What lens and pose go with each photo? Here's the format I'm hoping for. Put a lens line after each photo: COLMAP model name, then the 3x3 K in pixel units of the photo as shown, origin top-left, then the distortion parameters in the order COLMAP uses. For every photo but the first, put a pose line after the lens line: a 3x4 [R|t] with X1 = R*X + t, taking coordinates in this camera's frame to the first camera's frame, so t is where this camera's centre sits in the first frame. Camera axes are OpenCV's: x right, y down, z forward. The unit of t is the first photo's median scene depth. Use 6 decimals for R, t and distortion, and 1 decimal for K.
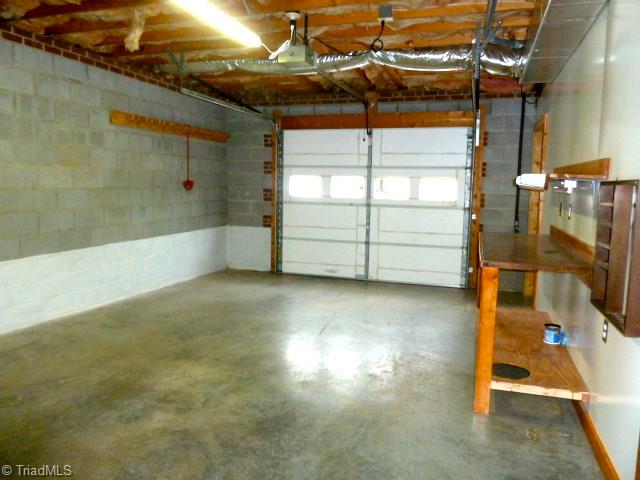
lens RADIAL K [[481.7, 0, 320.0], [0, 481.7, 240.0], [0, 0, 1]] dist [0.010860, 0.004238]
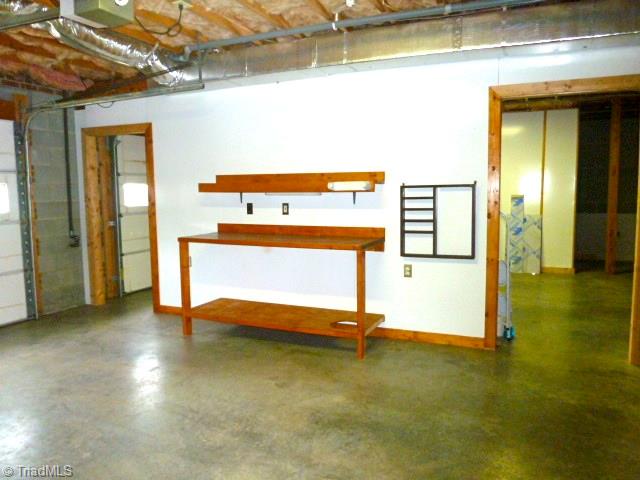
lens RADIAL K [[481.7, 0, 320.0], [0, 481.7, 240.0], [0, 0, 1]] dist [0.010860, 0.004238]
pose [[0.093305, -0.115024, 0.988971, -0.626677], [0.118923, 0.987481, 0.103631, -0.082335], [-0.988510, 0.107942, 0.105816, 0.584492]]
